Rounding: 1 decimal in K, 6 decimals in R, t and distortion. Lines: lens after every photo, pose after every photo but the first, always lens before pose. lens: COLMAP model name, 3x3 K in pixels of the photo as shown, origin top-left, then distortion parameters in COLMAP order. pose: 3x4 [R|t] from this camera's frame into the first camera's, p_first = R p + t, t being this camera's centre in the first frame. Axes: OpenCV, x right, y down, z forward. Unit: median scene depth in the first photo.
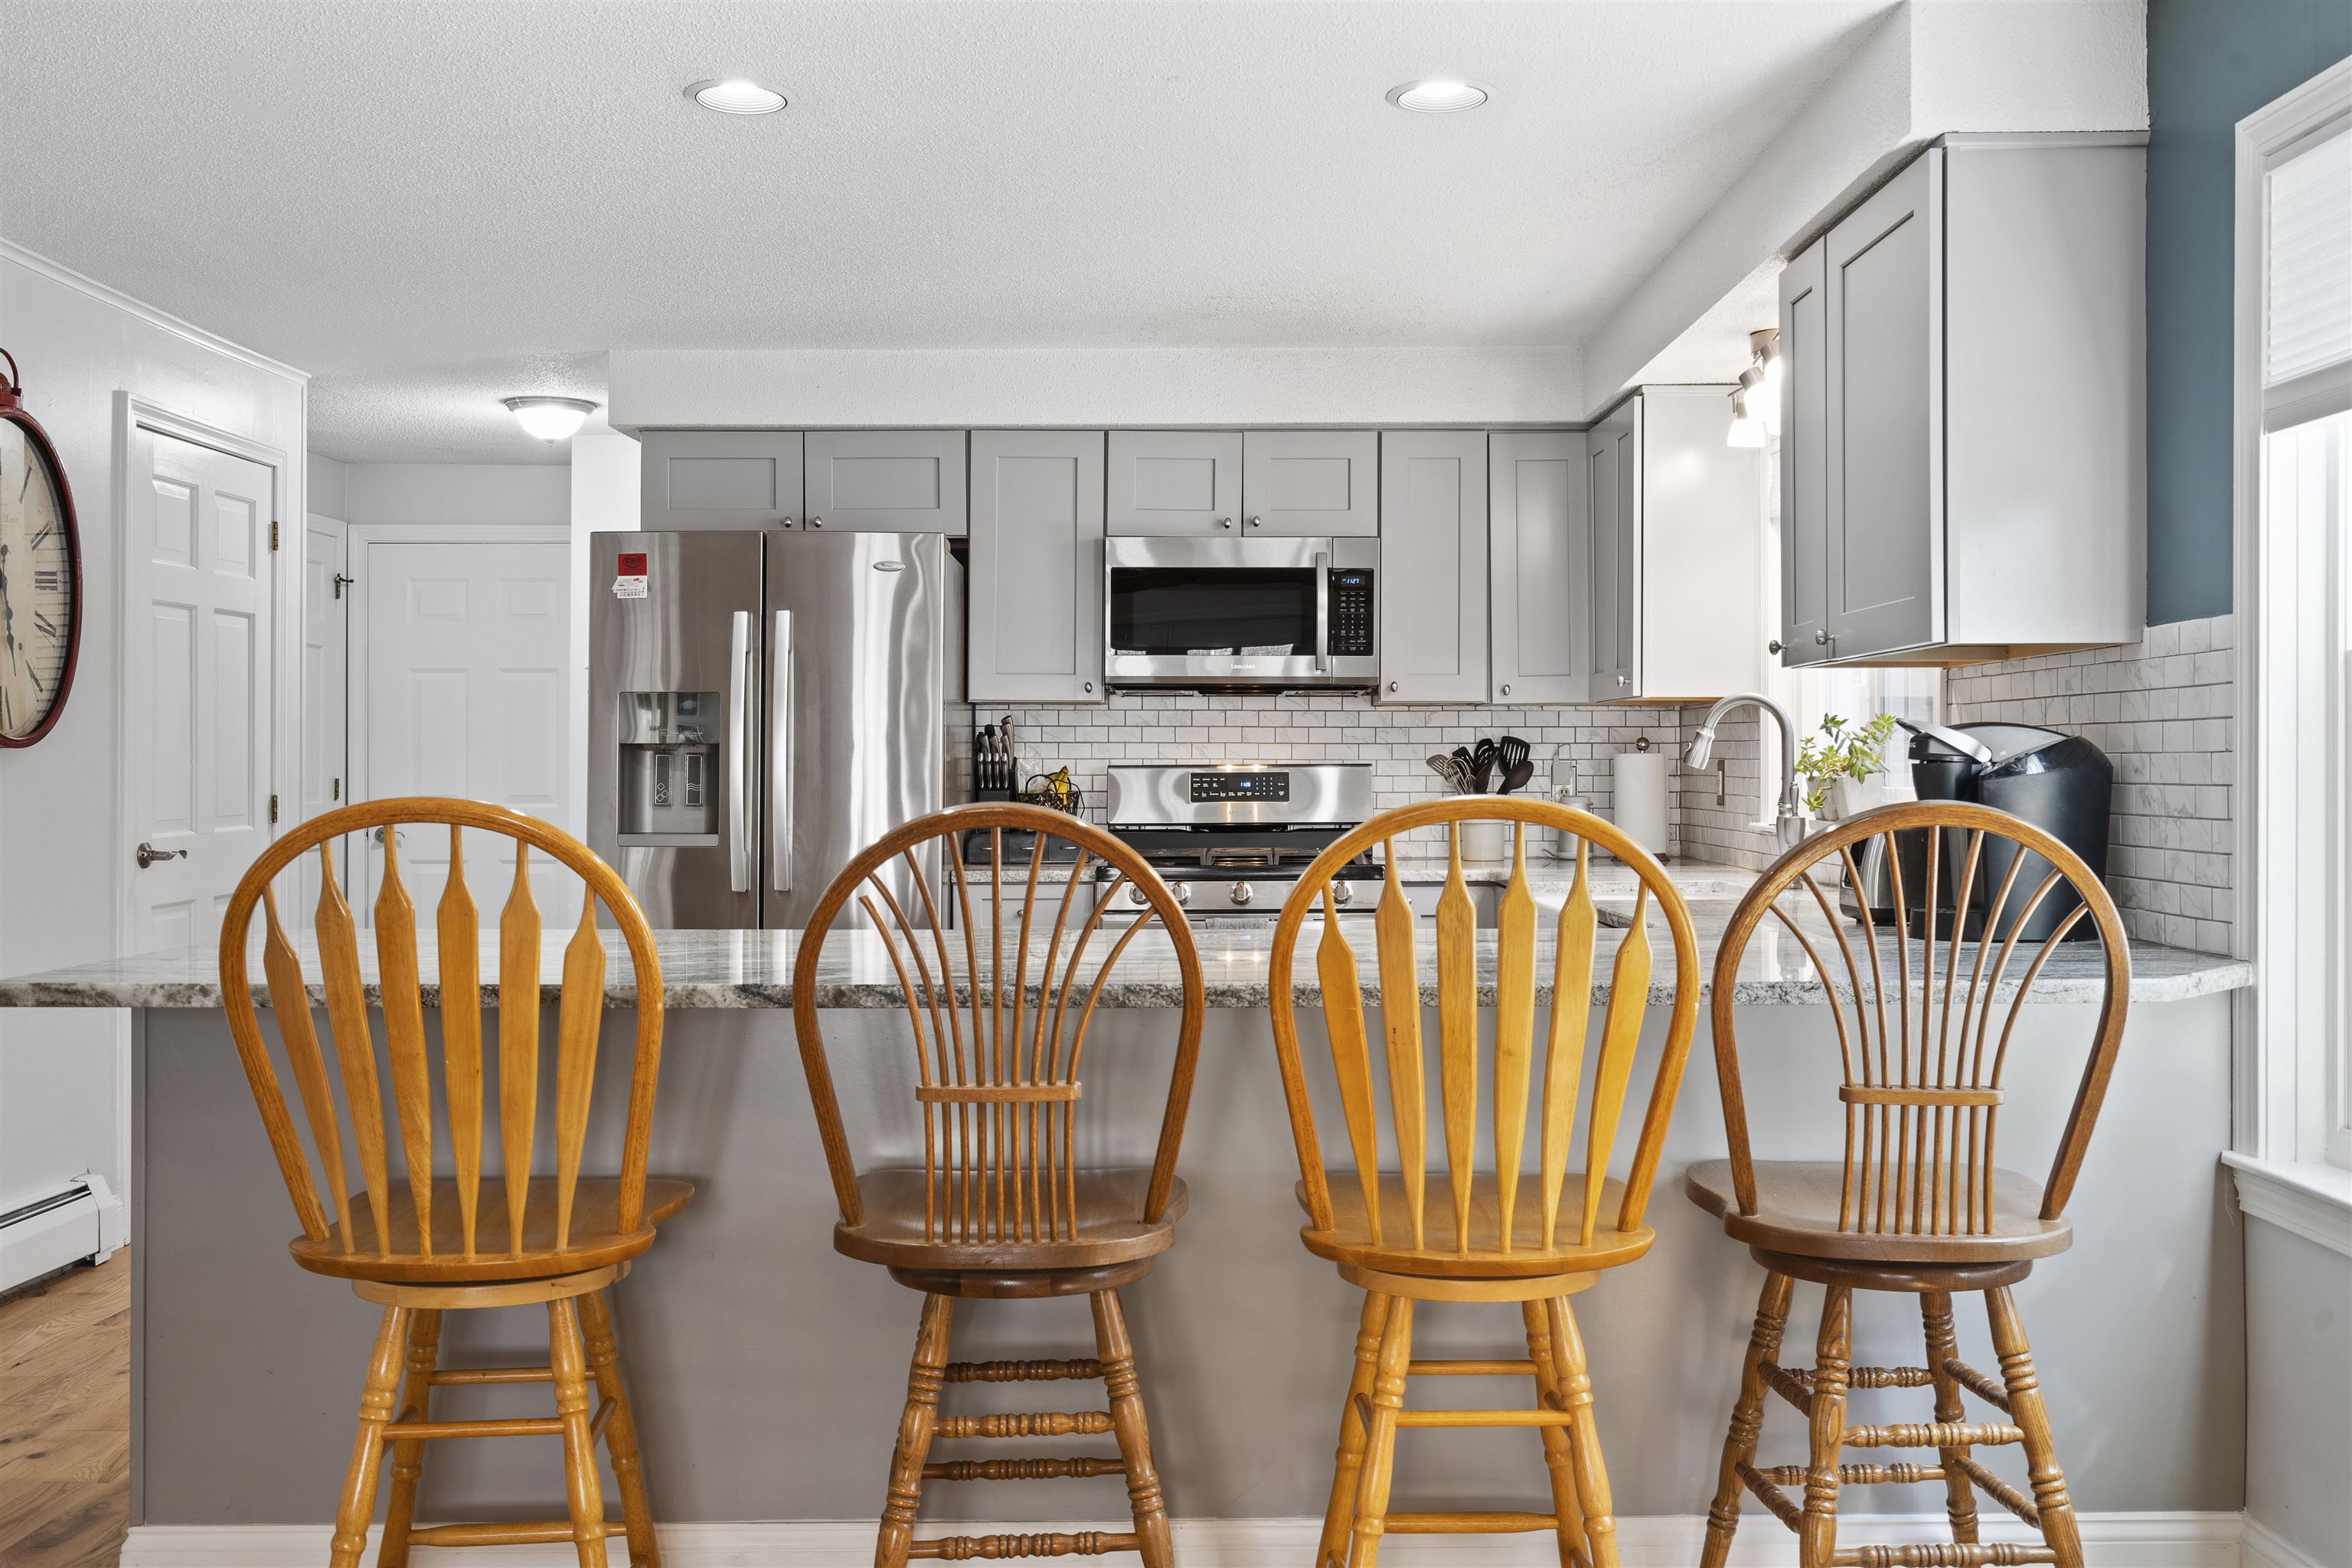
lens RADIAL K [[2210.5, 0, 1176.0], [0, 2210.5, 784.0], [0, 0, 1]] dist [-0.003362, -0.005832]
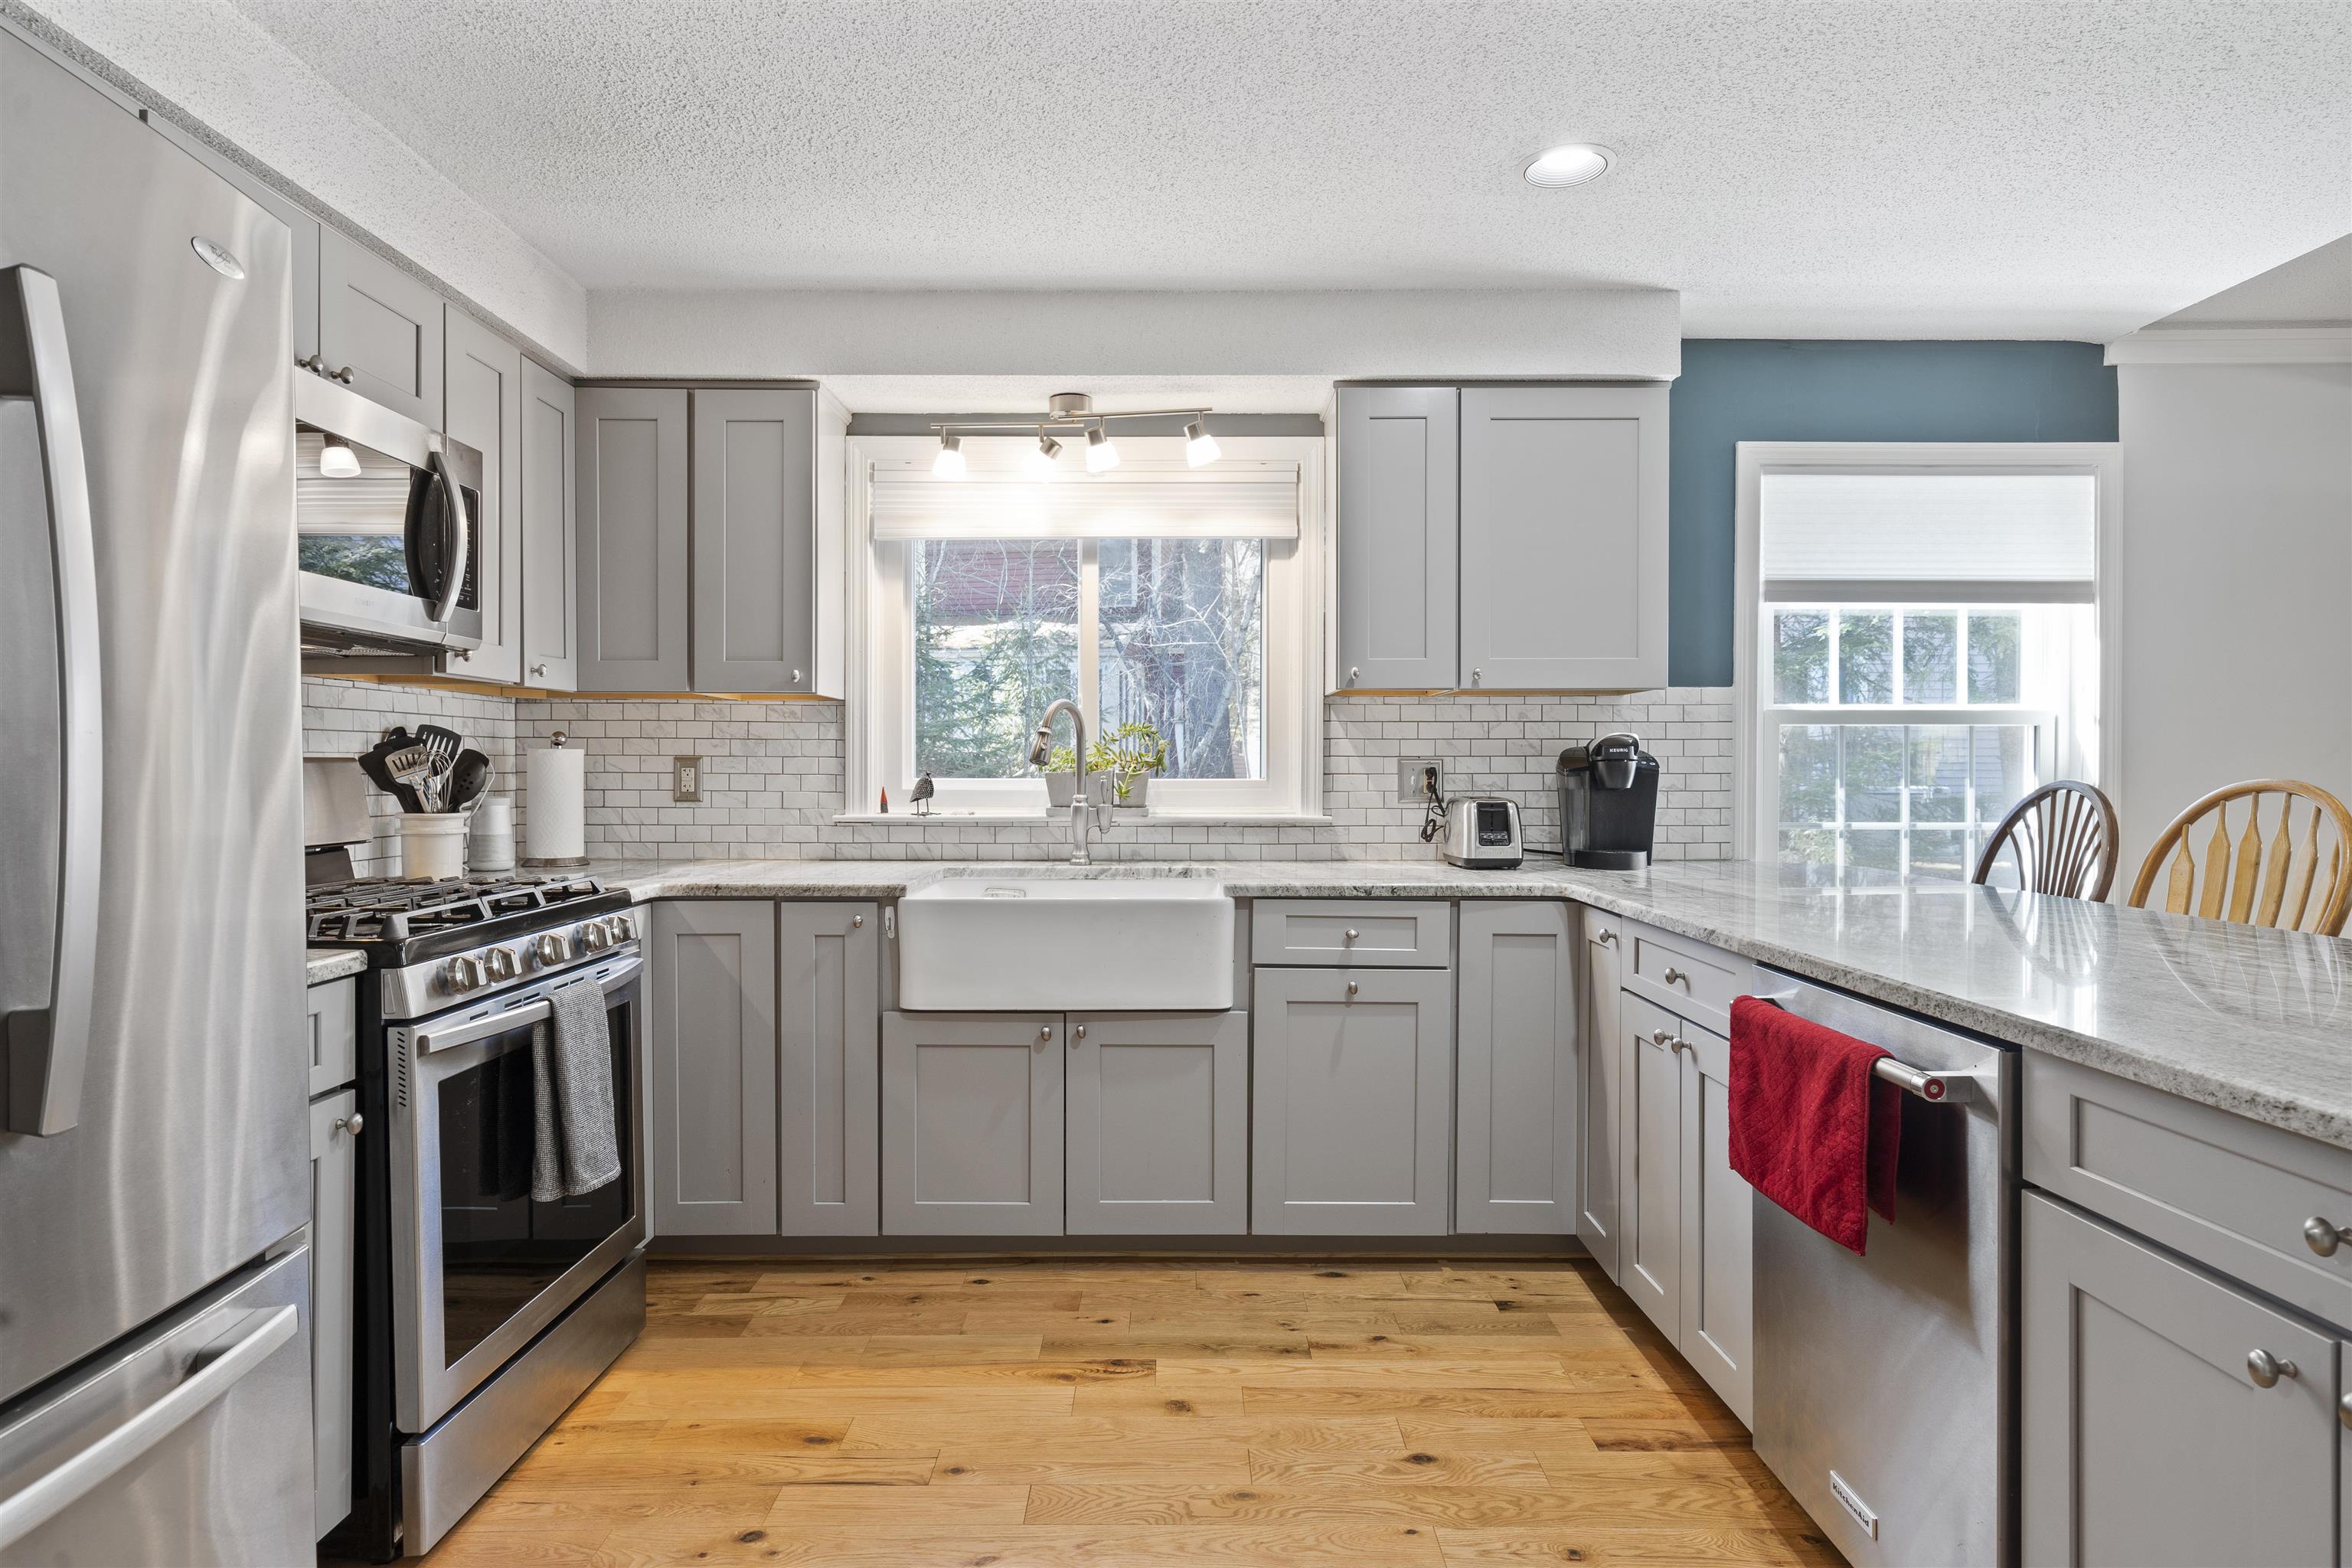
lens RADIAL K [[1298.1, 0, 1181.3], [0, 1298.1, 772.0], [0, 0, 1]] dist [-0.003919, -0.000588]
pose [[-0.019408, -0.002619, 0.999808, -0.334232], [0.005959, 0.999979, 0.002735, -0.004075], [-0.999794, 0.006011, -0.019392, 0.745004]]
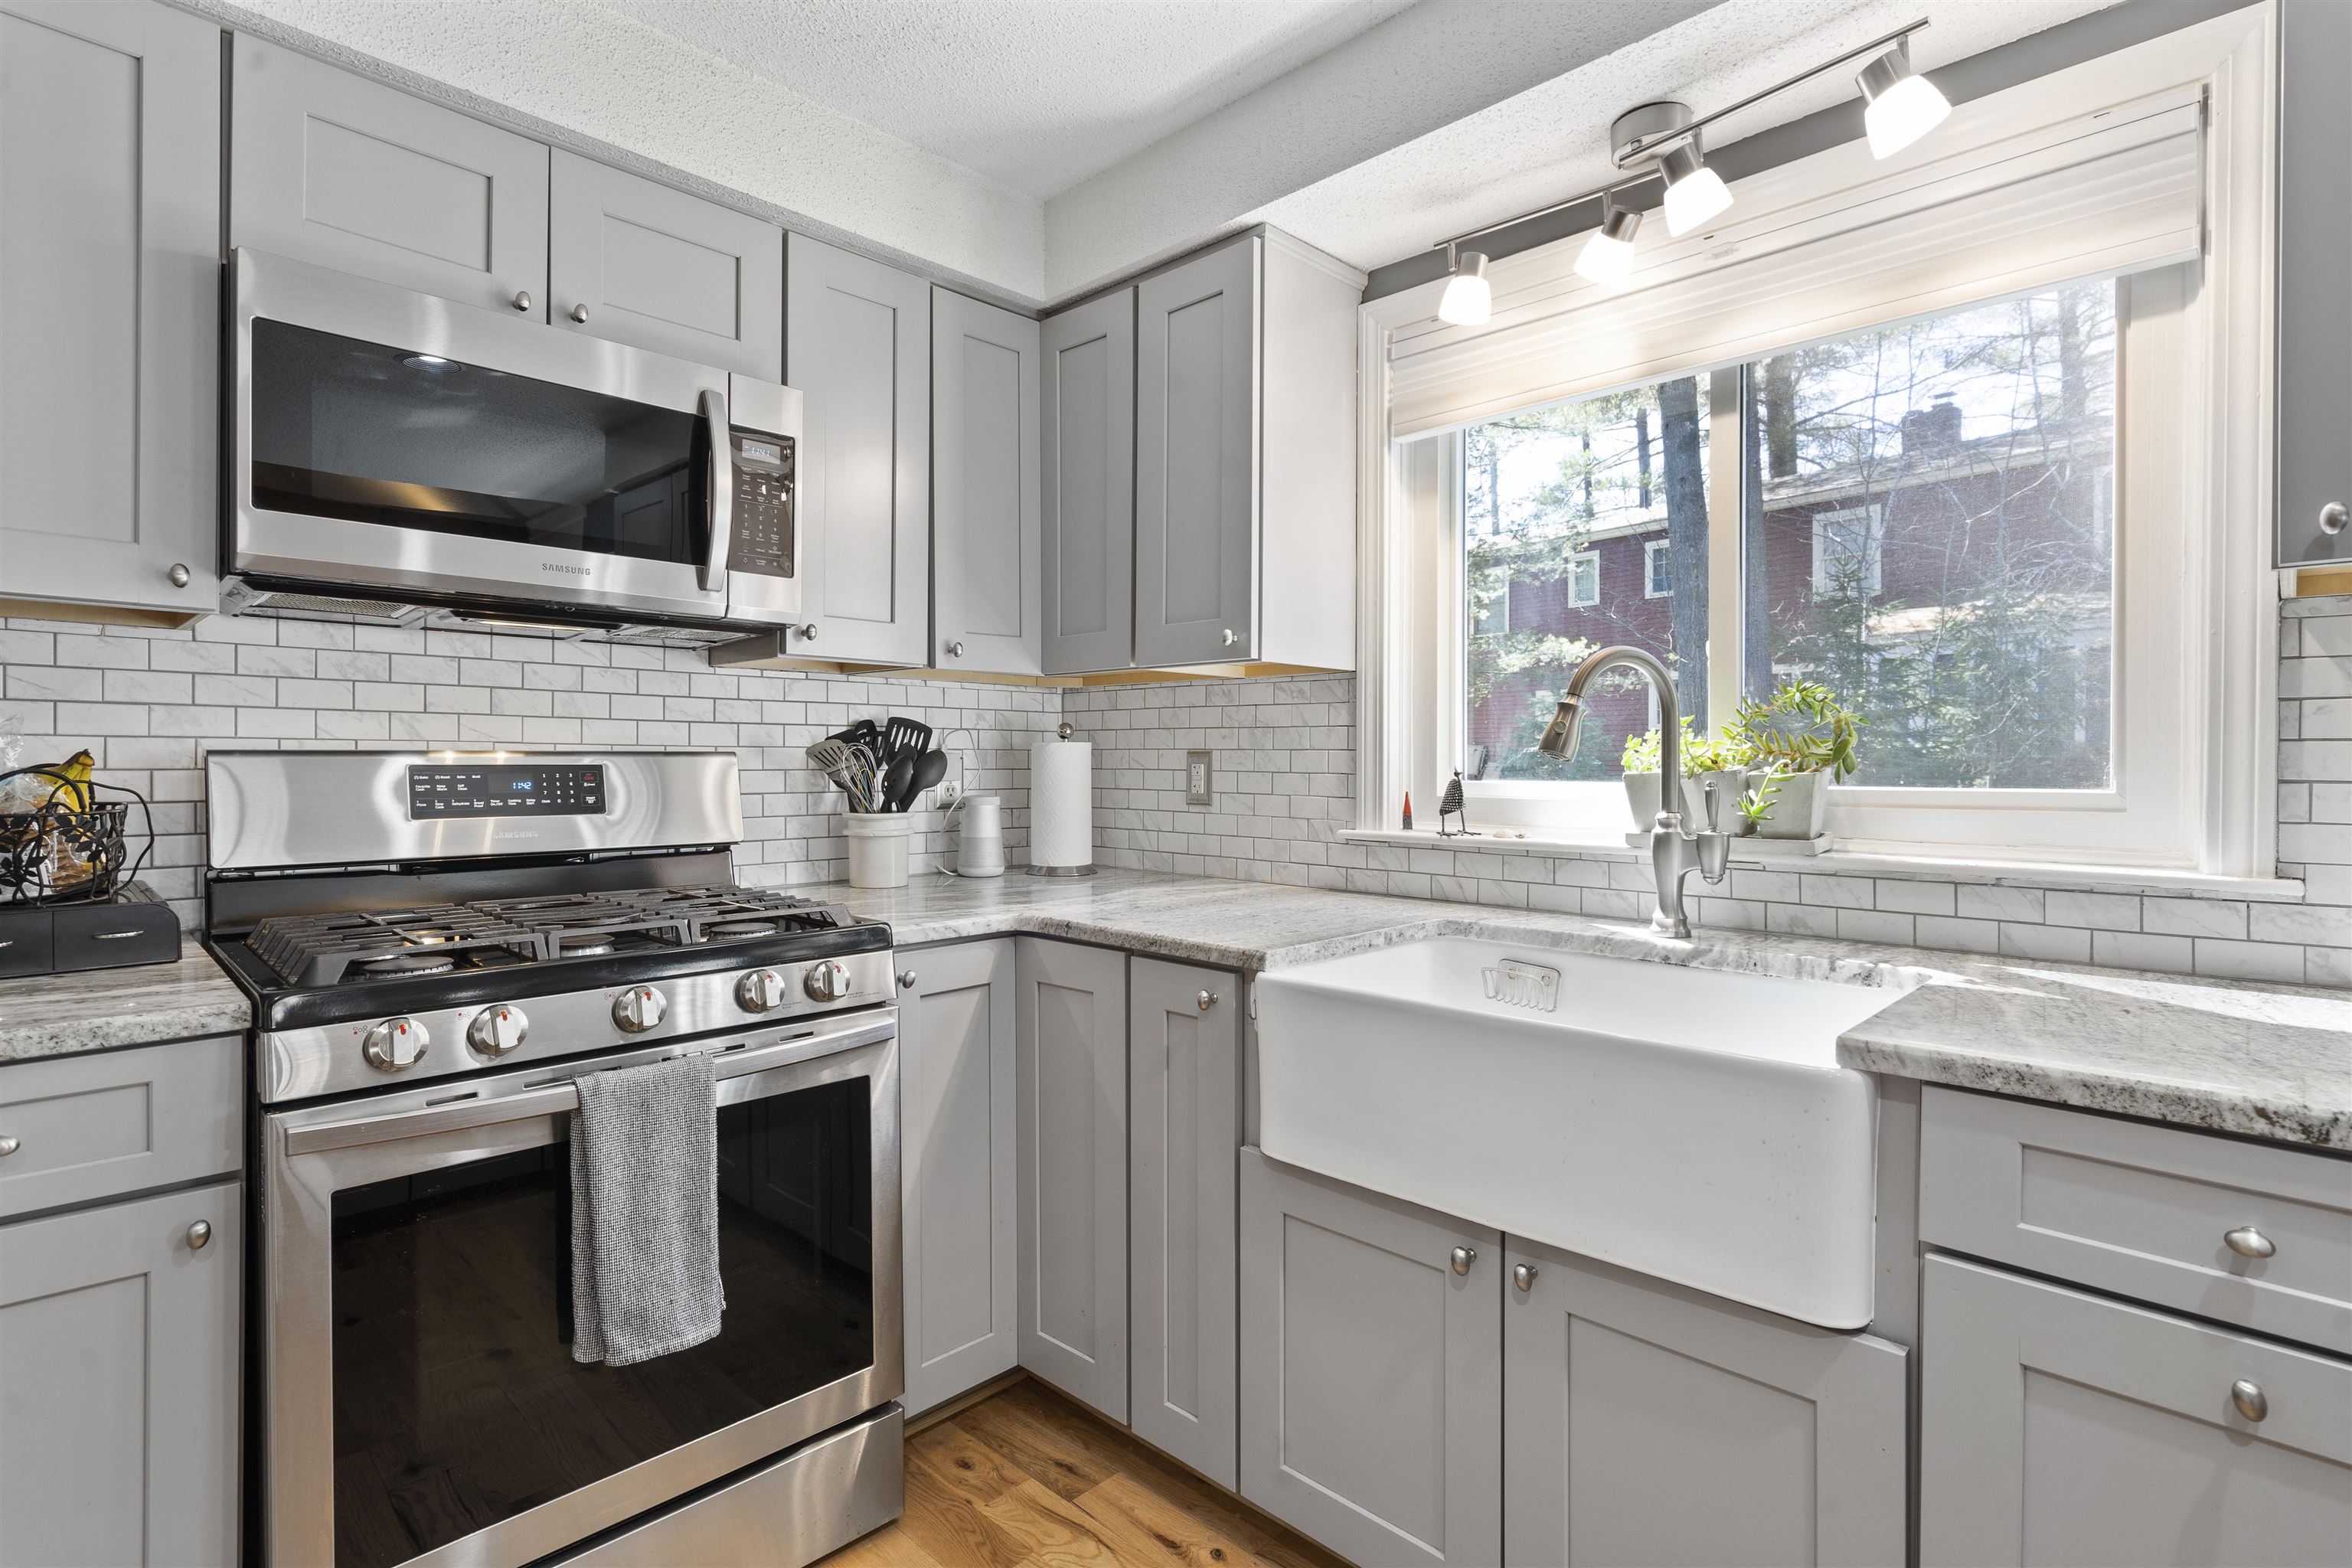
lens RADIAL K [[1140.3, 0, 1180.8], [0, 1140.3, 765.8], [0, 0, 1]] dist [-0.001082, 0.000283]
pose [[0.692285, 0.001006, 0.721624, -0.064119], [0.001224, 0.999996, -0.002568, -0.004015], [-0.721623, 0.002661, 0.692281, 0.671981]]
